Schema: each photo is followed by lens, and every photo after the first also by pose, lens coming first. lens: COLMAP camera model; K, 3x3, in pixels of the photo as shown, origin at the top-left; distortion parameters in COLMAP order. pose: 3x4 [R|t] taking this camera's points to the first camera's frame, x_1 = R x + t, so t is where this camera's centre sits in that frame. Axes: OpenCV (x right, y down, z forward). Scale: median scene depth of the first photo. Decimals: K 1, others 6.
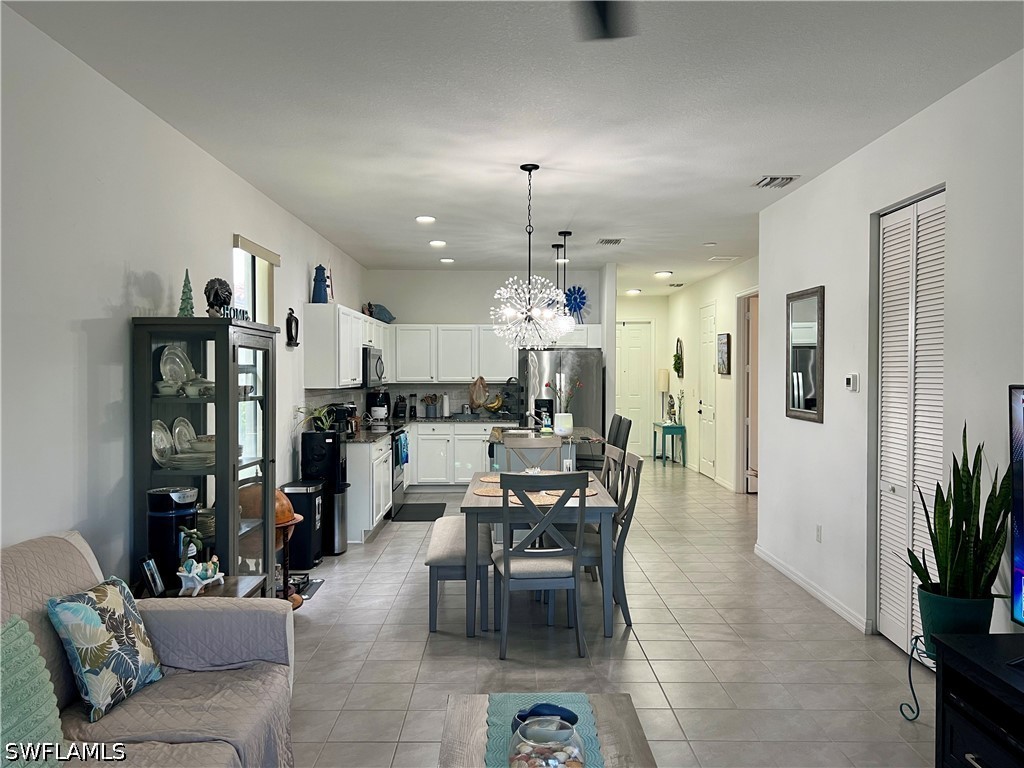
lens RADIAL K [[763.8, 0, 506.9], [0, 763.8, 388.8], [0, 0, 1]] dist [0.028020, -0.005705]
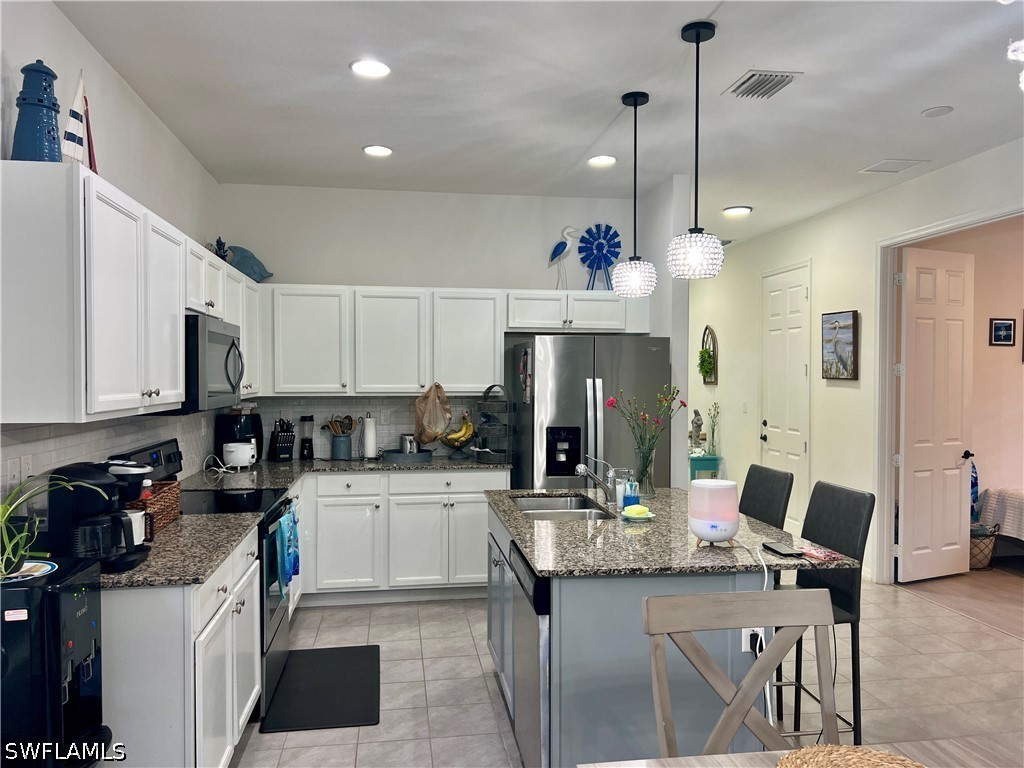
lens RADIAL K [[763.8, 0, 506.9], [0, 763.8, 388.8], [0, 0, 1]] dist [0.028020, -0.005705]
pose [[0.989632, -0.000896, 0.143624, -0.062217], [0.001737, 0.999982, -0.005727, -0.009028], [-0.143616, 0.005917, 0.989616, 0.458012]]
